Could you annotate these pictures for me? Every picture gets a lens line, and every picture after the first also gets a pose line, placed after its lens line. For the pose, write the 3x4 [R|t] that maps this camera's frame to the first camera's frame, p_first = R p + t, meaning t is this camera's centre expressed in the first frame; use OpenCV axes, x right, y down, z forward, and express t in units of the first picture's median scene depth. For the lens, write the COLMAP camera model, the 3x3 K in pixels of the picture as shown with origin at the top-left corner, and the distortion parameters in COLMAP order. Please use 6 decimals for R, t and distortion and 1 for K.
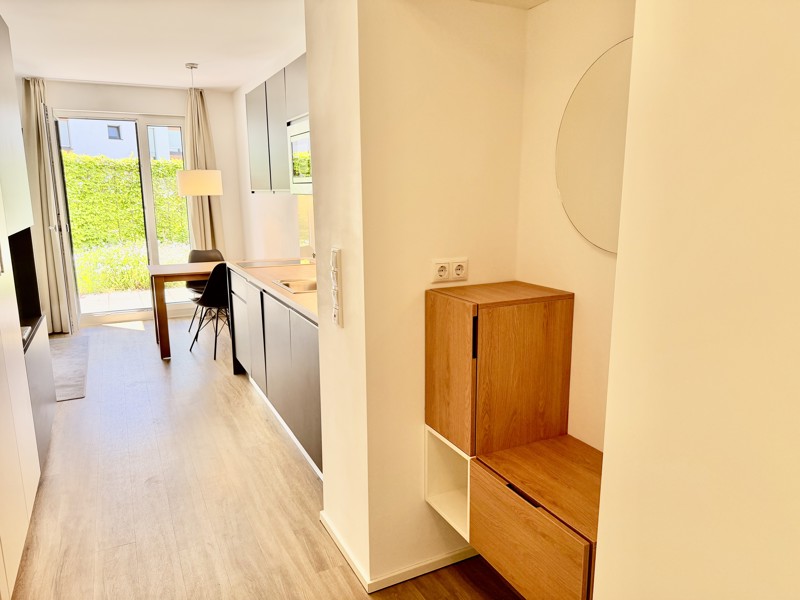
lens RADIAL K [[567.0, 0, 400.0], [0, 567.0, 300.0], [0, 0, 1]] dist [0.012121, -0.001329]
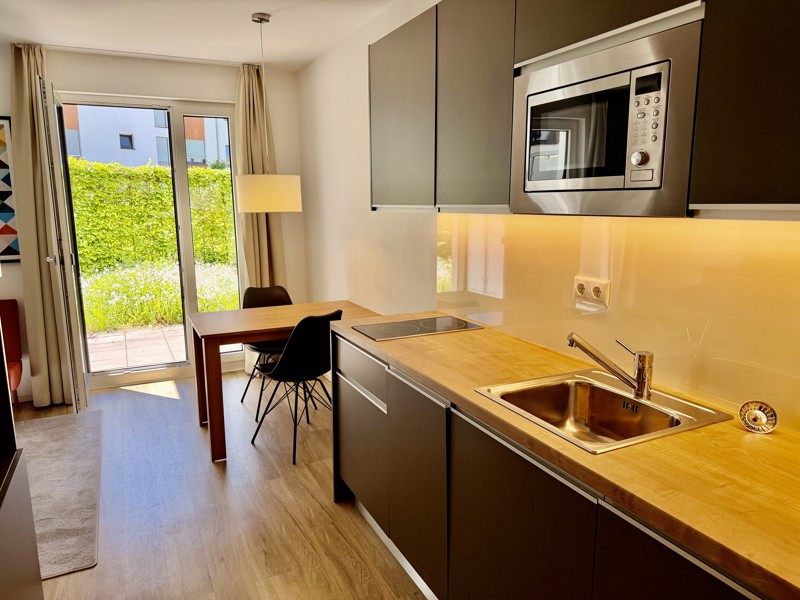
lens RADIAL K [[567.0, 0, 400.0], [0, 567.0, 300.0], [0, 0, 1]] dist [0.012121, -0.001329]
pose [[0.999930, 0.000905, -0.011788, -0.159798], [-0.001120, 0.999831, -0.018323, -0.057738], [0.011770, 0.018335, 0.999763, 0.281025]]
